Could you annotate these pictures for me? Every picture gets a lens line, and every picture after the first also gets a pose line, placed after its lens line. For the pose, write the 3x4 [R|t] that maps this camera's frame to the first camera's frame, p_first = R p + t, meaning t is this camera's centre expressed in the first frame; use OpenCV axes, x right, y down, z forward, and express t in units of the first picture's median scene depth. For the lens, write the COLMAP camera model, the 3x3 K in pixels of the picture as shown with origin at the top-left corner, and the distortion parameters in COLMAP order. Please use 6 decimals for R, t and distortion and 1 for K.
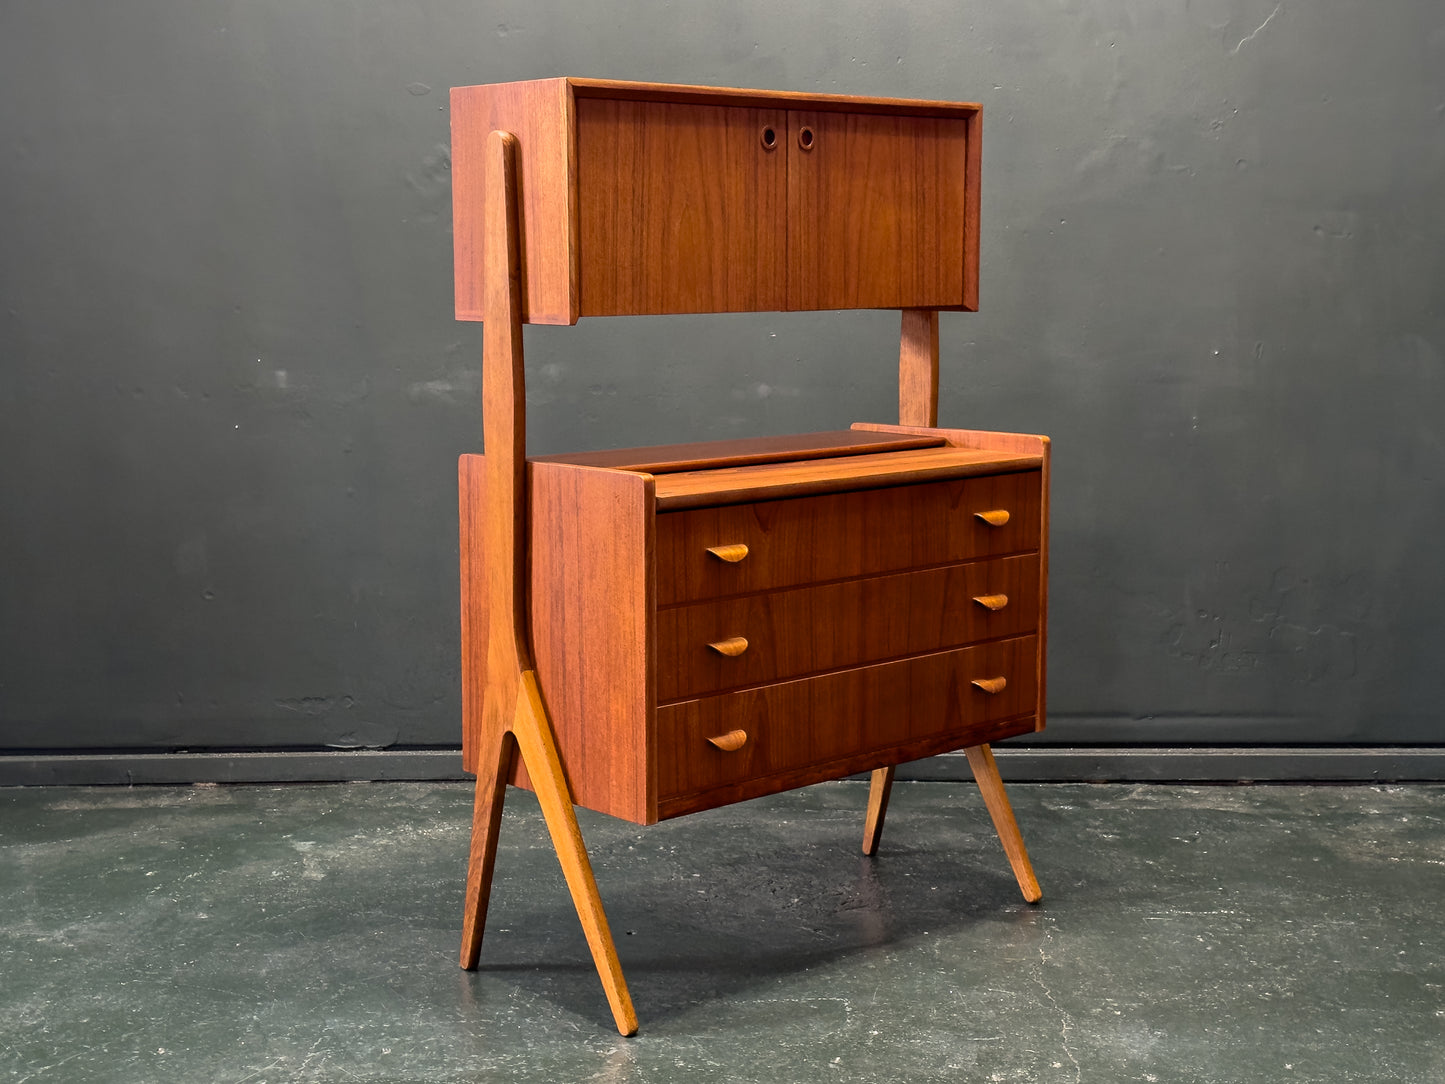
lens RADIAL K [[1943.4, 0, 722.5], [0, 1943.4, 542.0], [0, 0, 1]] dist [0.125679, -0.029780]
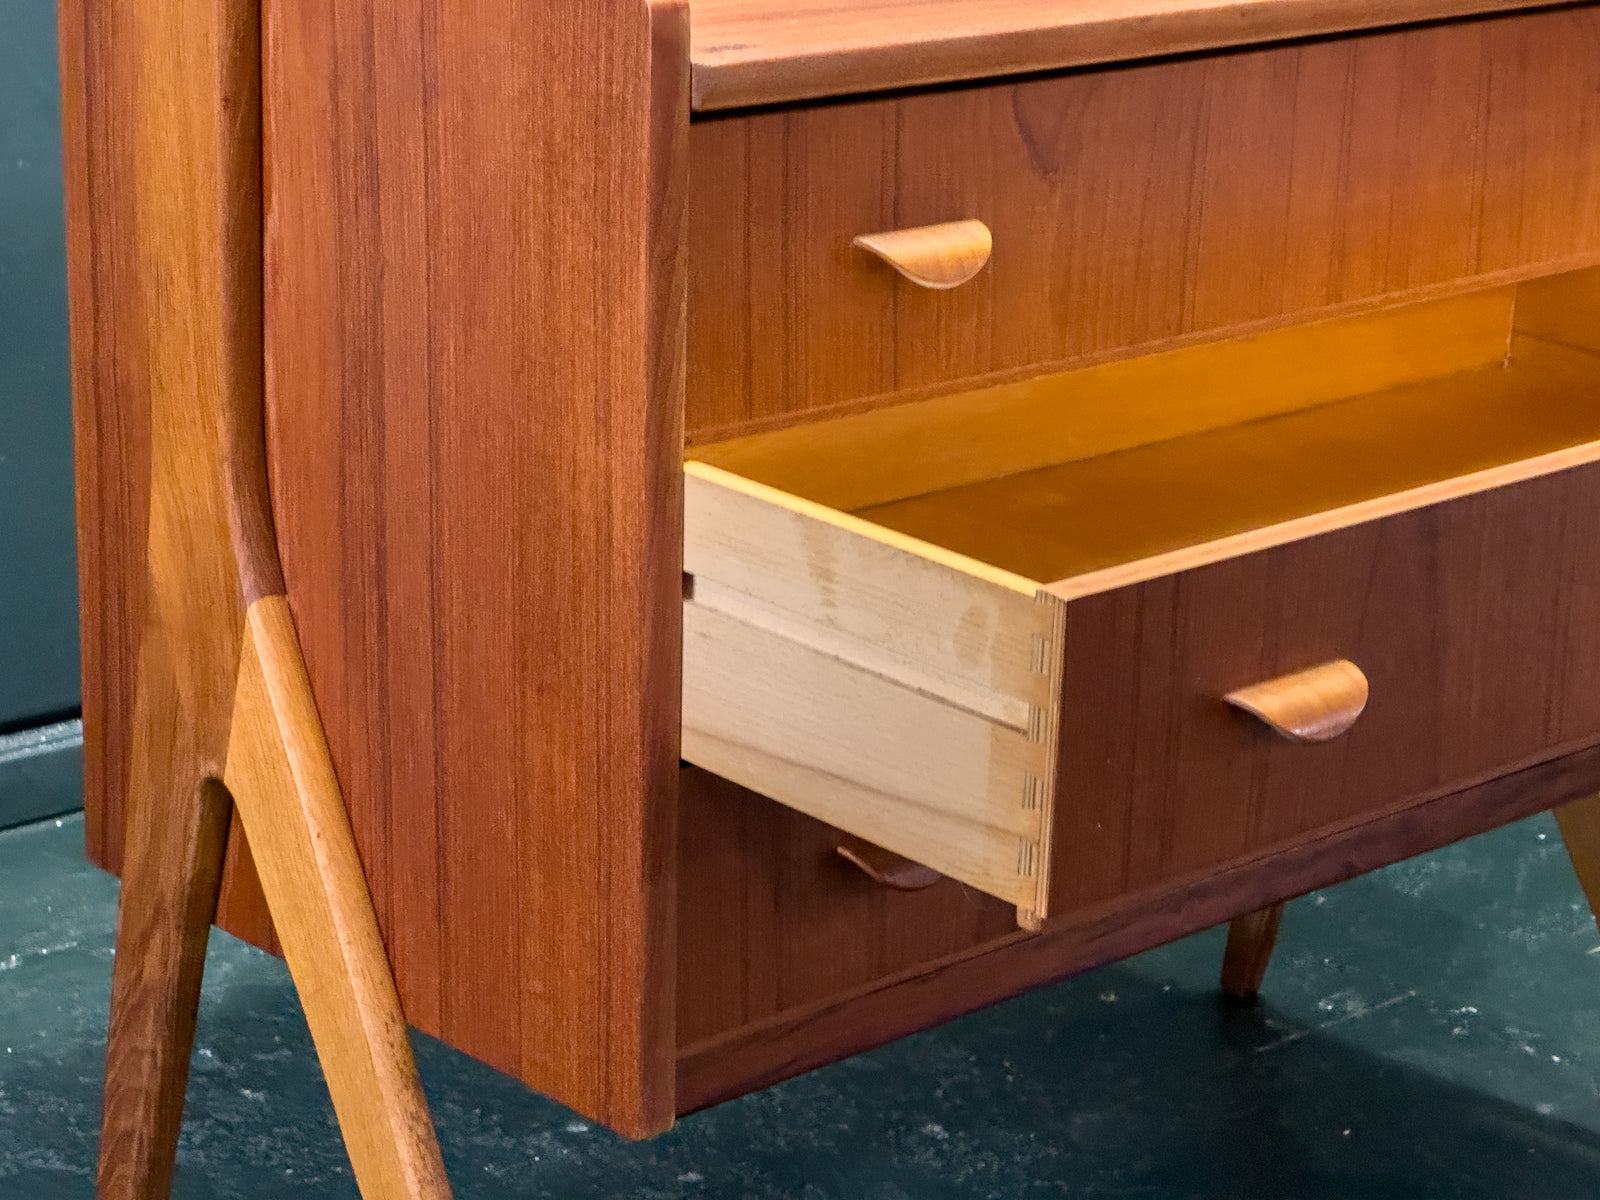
lens RADIAL K [[3501.8, 0, 804.9], [0, 3501.8, 557.2], [0, 0, 1]] dist [0.268942, -0.694655]
pose [[0.999669, 0.024307, 0.008487, -0.018822], [-0.025280, 0.989158, 0.144662, -0.024945], [-0.004879, -0.144828, 0.989445, 0.445033]]
